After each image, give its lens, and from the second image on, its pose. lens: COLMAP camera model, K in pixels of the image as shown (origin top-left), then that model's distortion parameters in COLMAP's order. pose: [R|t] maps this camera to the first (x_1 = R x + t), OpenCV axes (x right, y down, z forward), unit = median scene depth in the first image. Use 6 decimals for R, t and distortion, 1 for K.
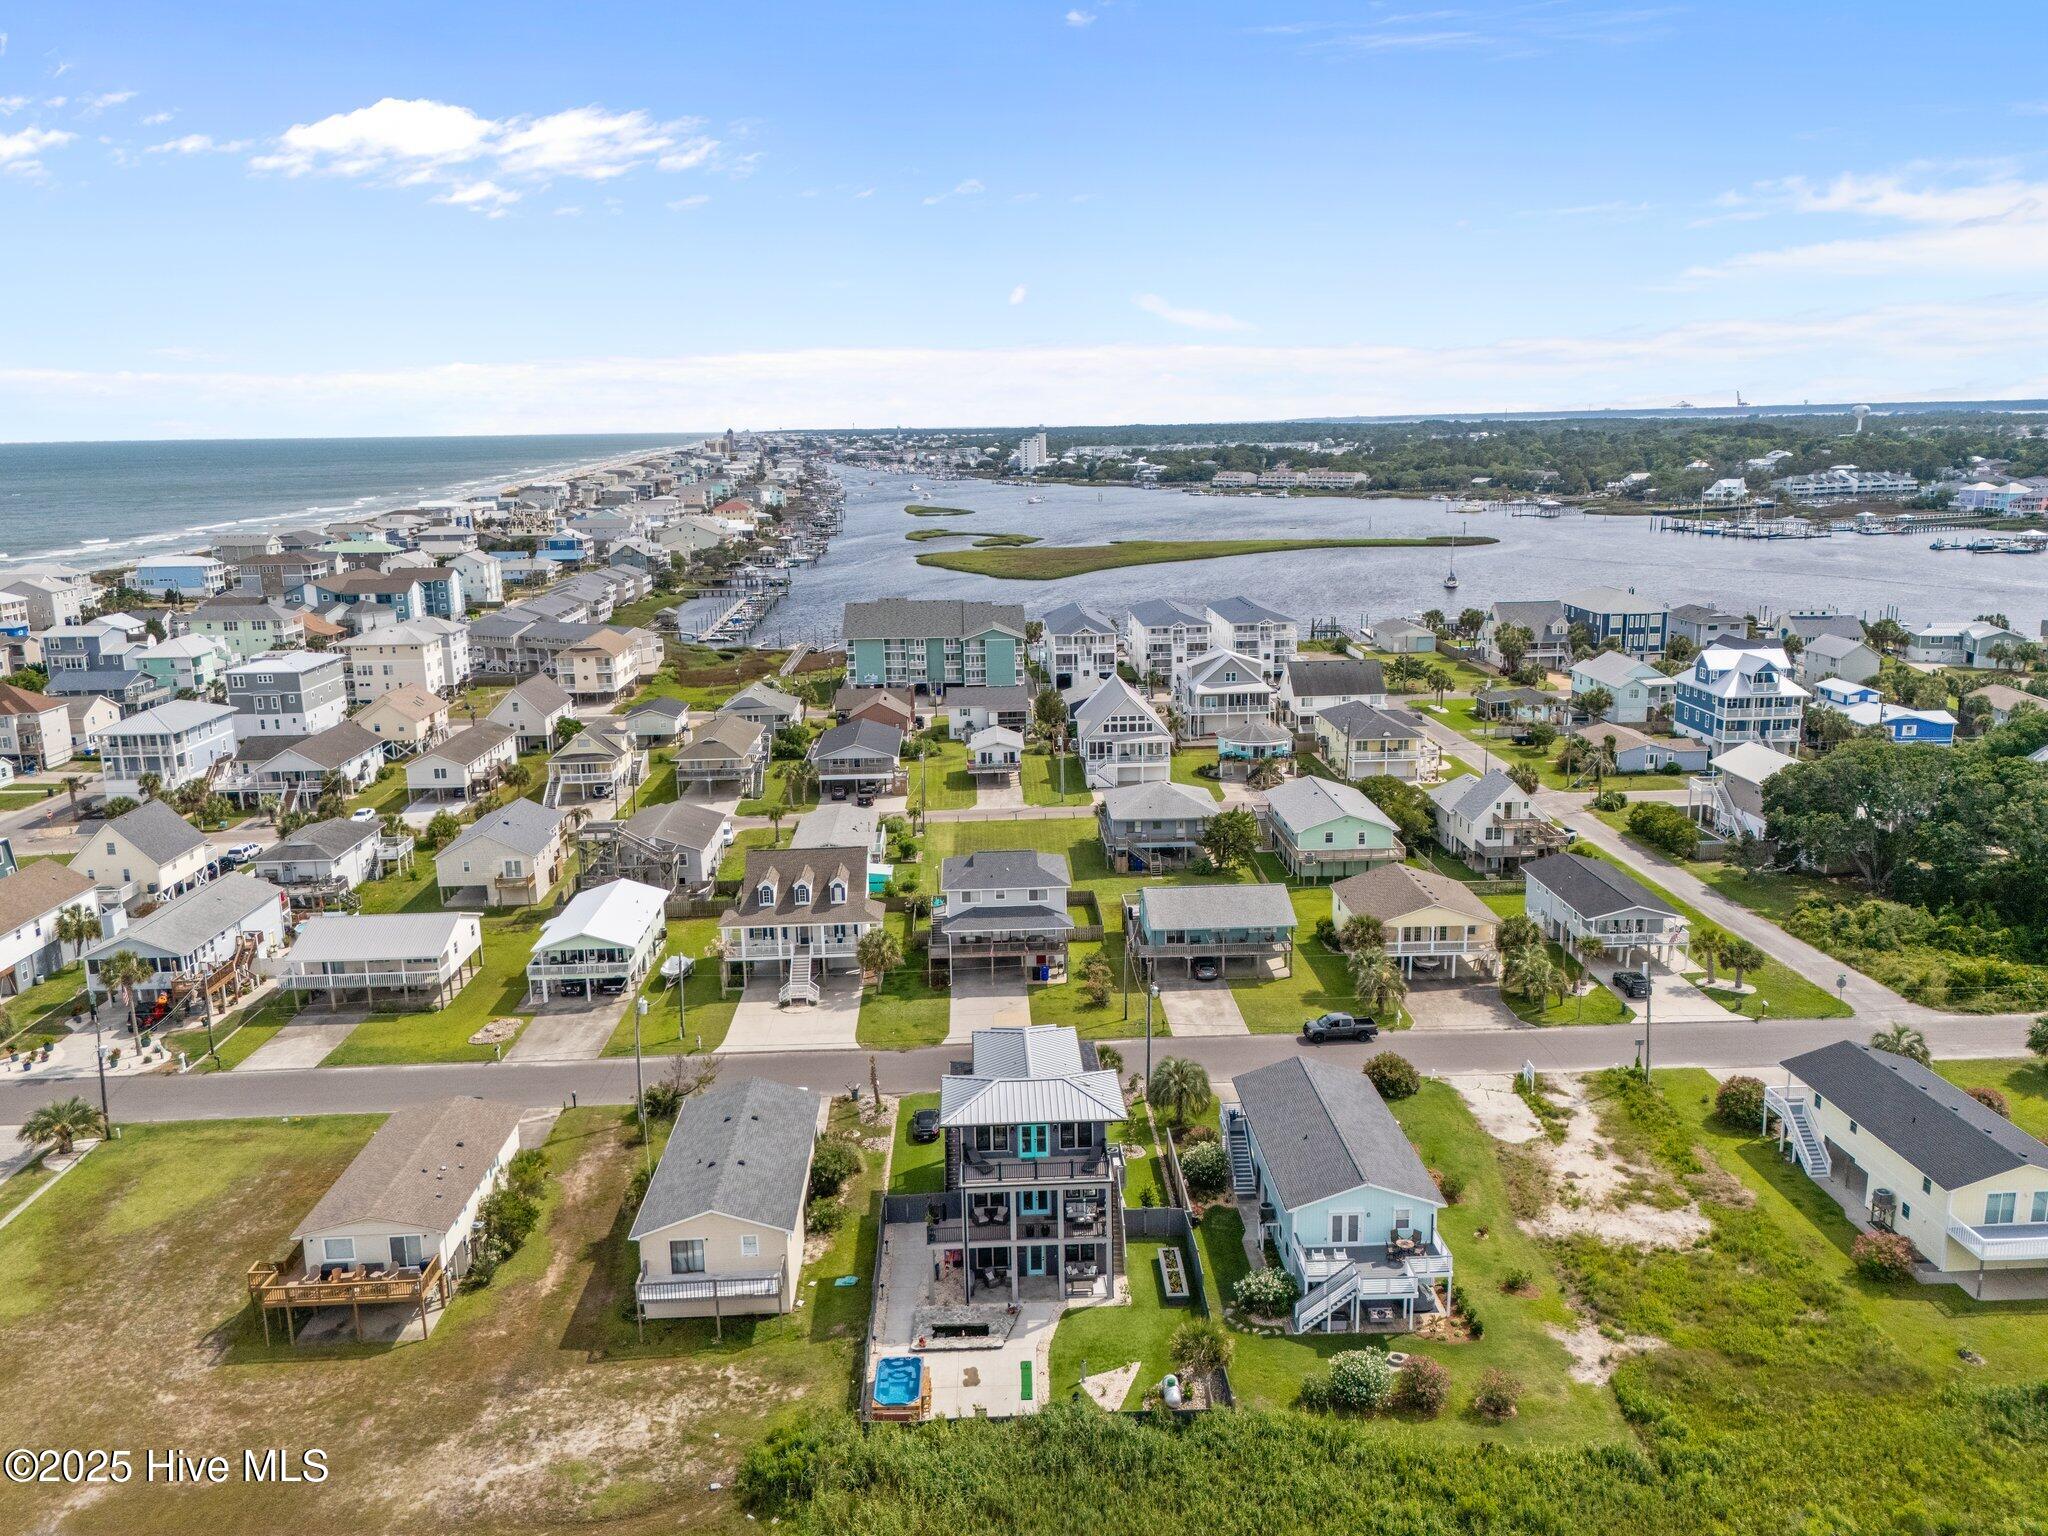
lens RADIAL K [[1568.2, 0, 1023.2], [0, 1568.2, 740.8], [0, 0, 1]] dist [0.115429, -0.223781]
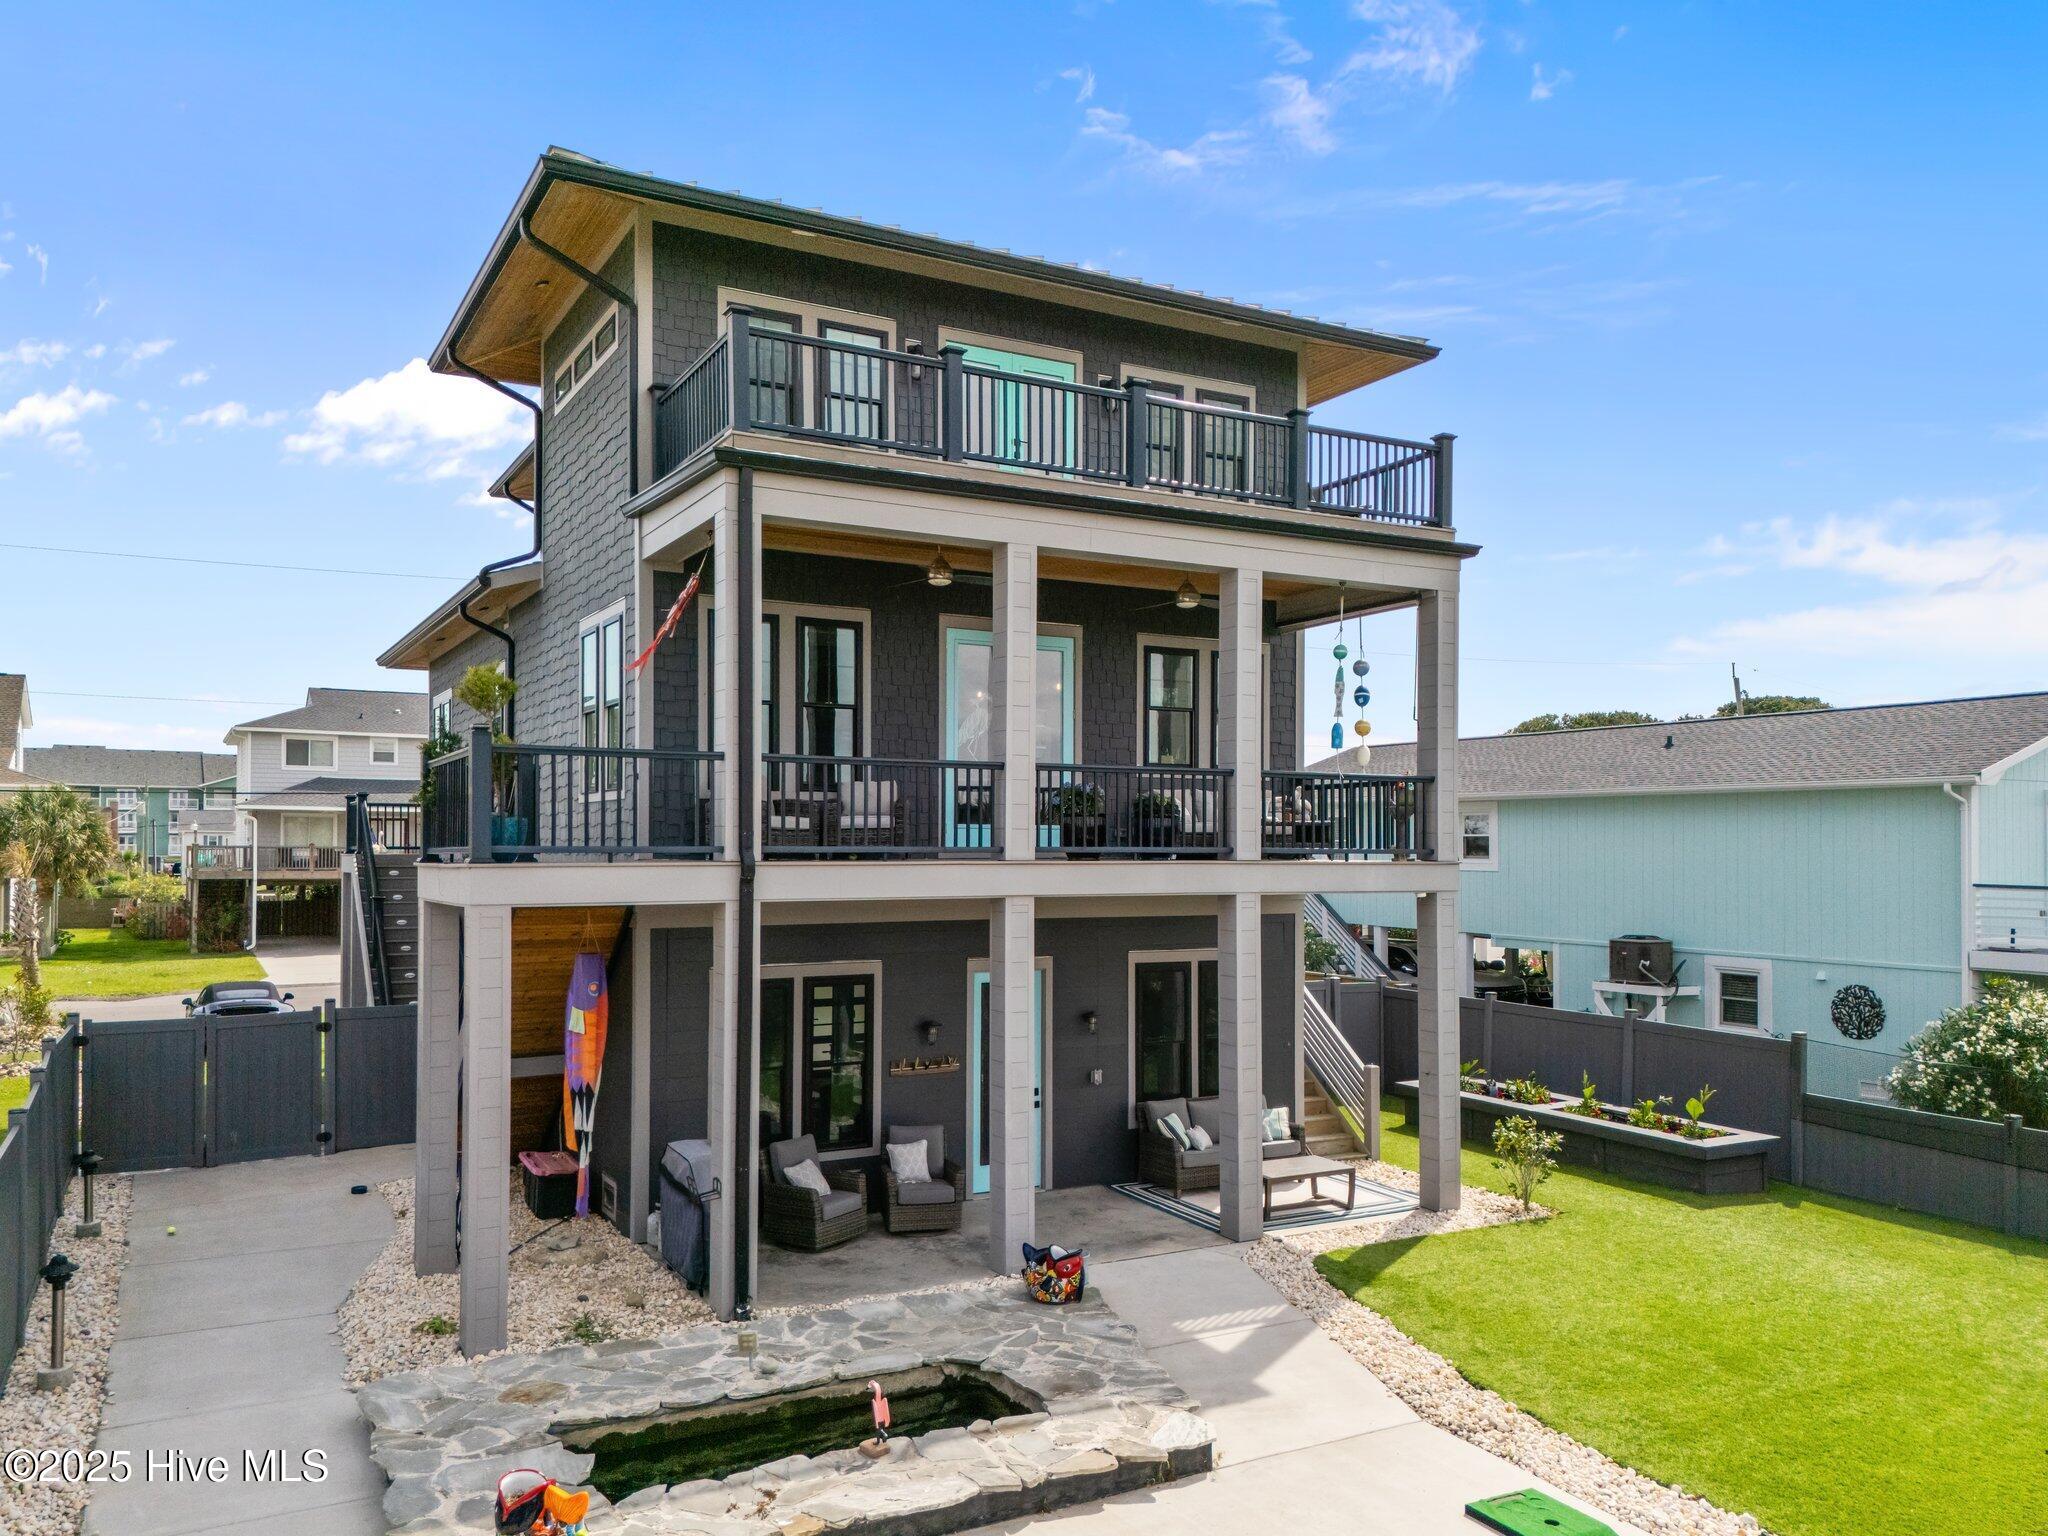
lens RADIAL K [[1533.6, 0, 1023.2], [0, 1533.6, 822.5], [0, 0, 1]] dist [0.040245, -0.002584]
pose [[0.891664, 0.029478, 0.451738, -0.077120], [0.071274, 0.976291, -0.204391, 0.339123], [-0.447053, 0.214445, 0.868422, 0.846415]]
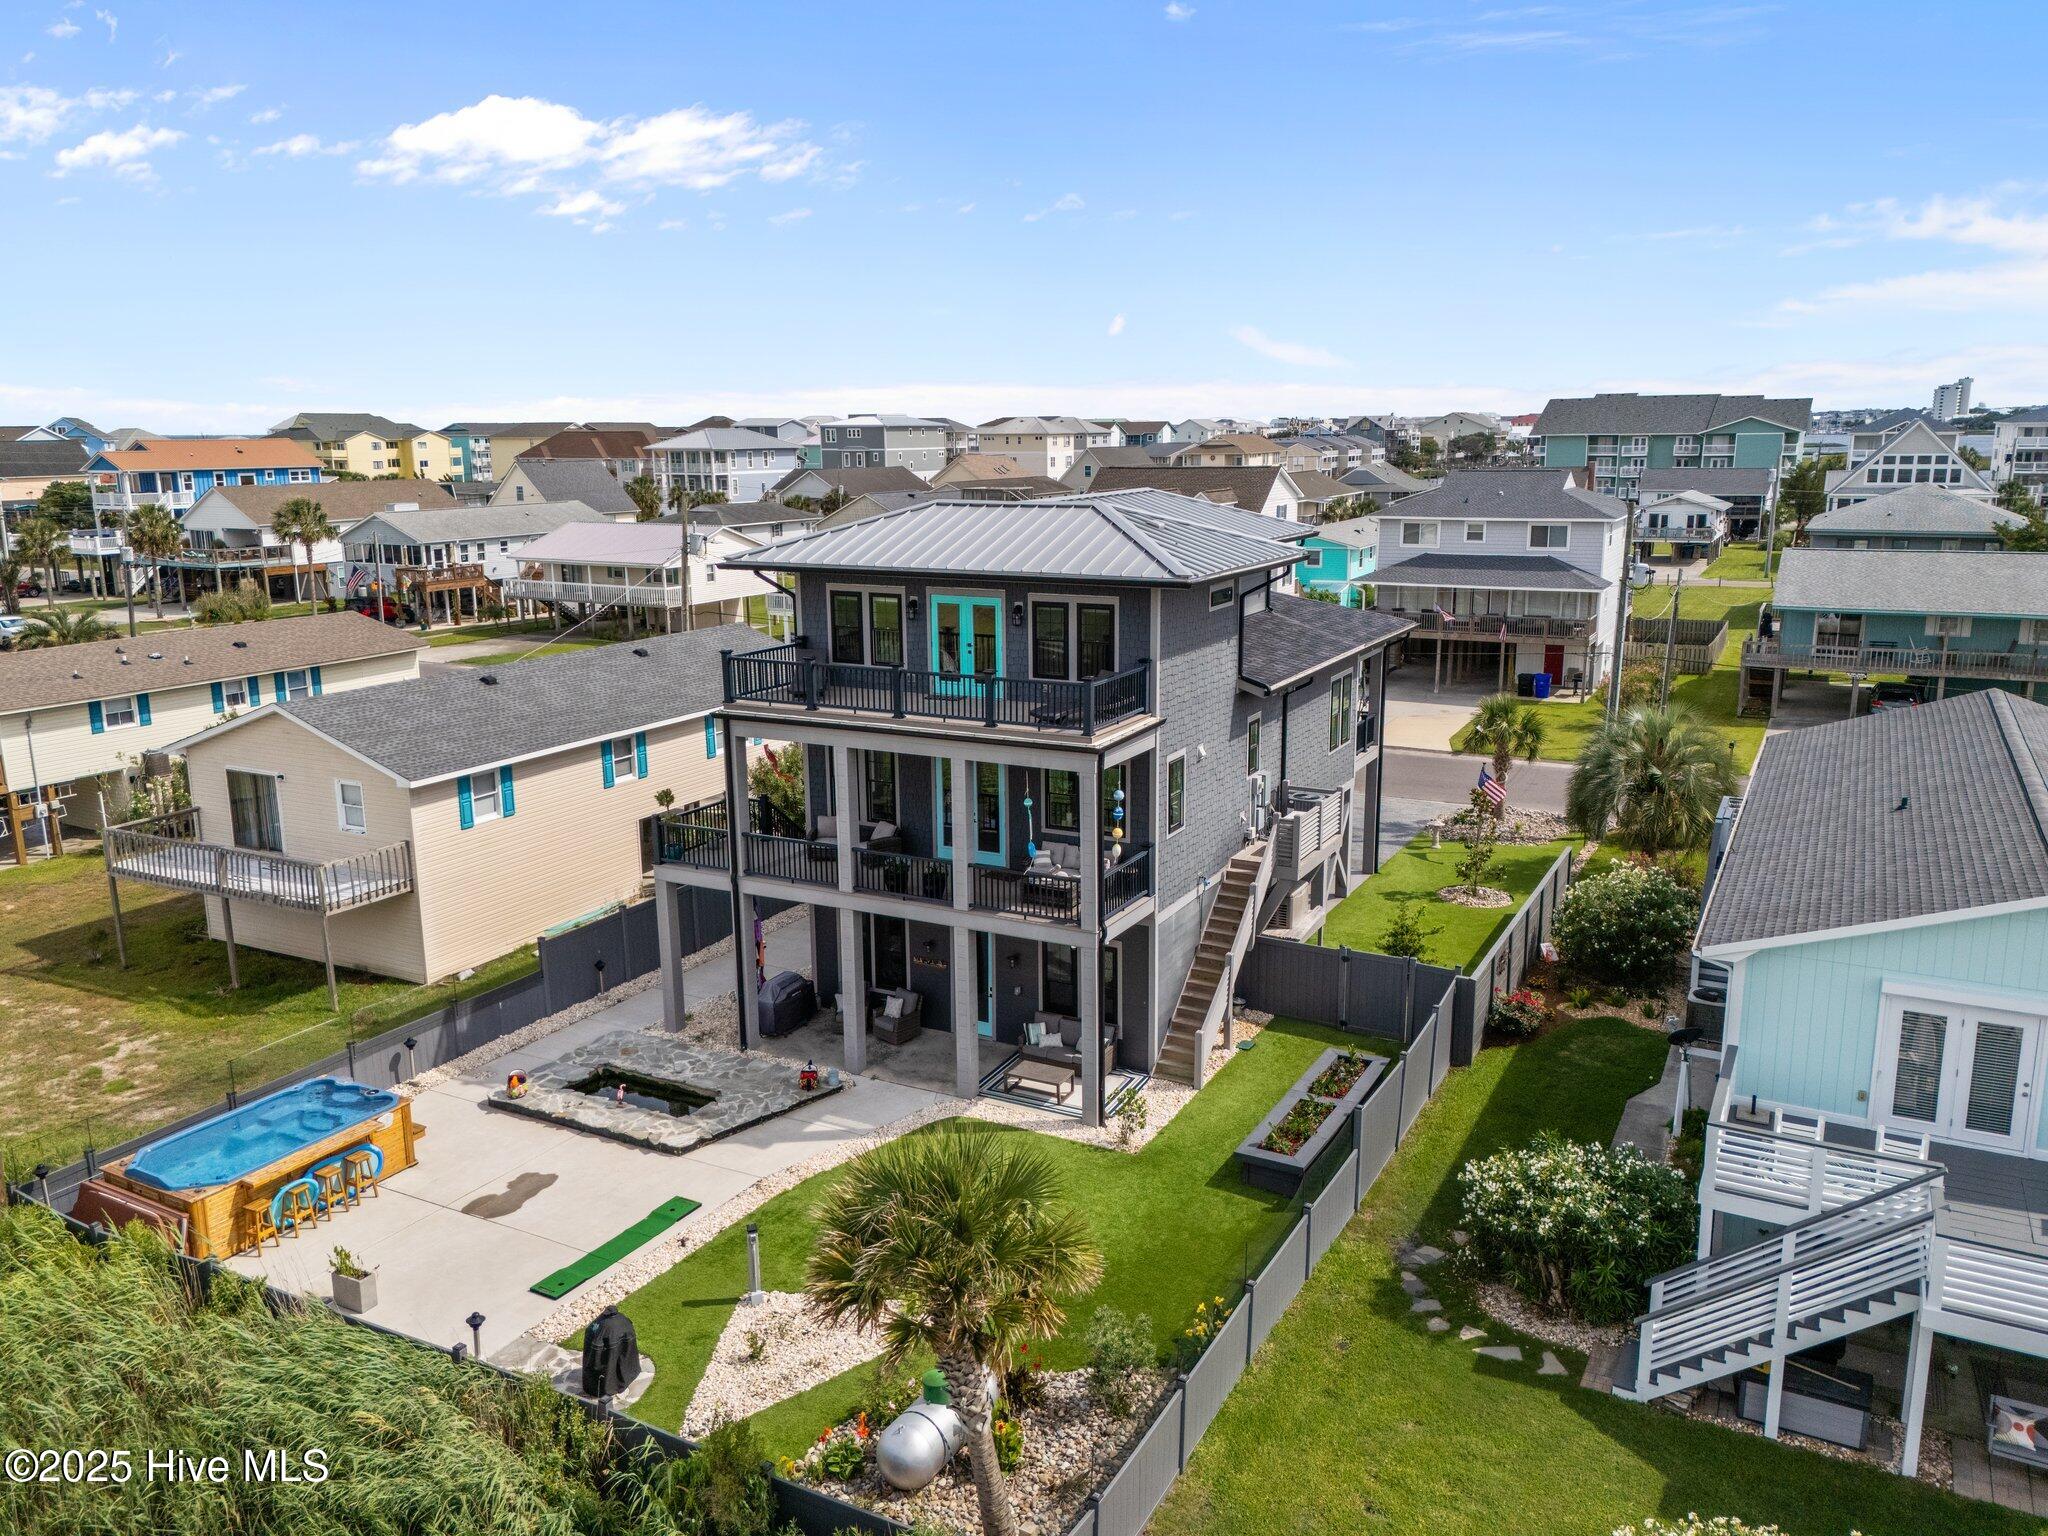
lens RADIAL K [[1542.2, 0, 1024.0], [0, 1542.2, 768.0], [0, 0, 1]] dist [0.096779, -0.102083]
pose [[0.863777, 0.118684, -0.489697, 0.191378], [-0.108799, 0.992869, 0.048722, 0.262568], [0.491987, 0.011193, 0.870530, 0.707836]]
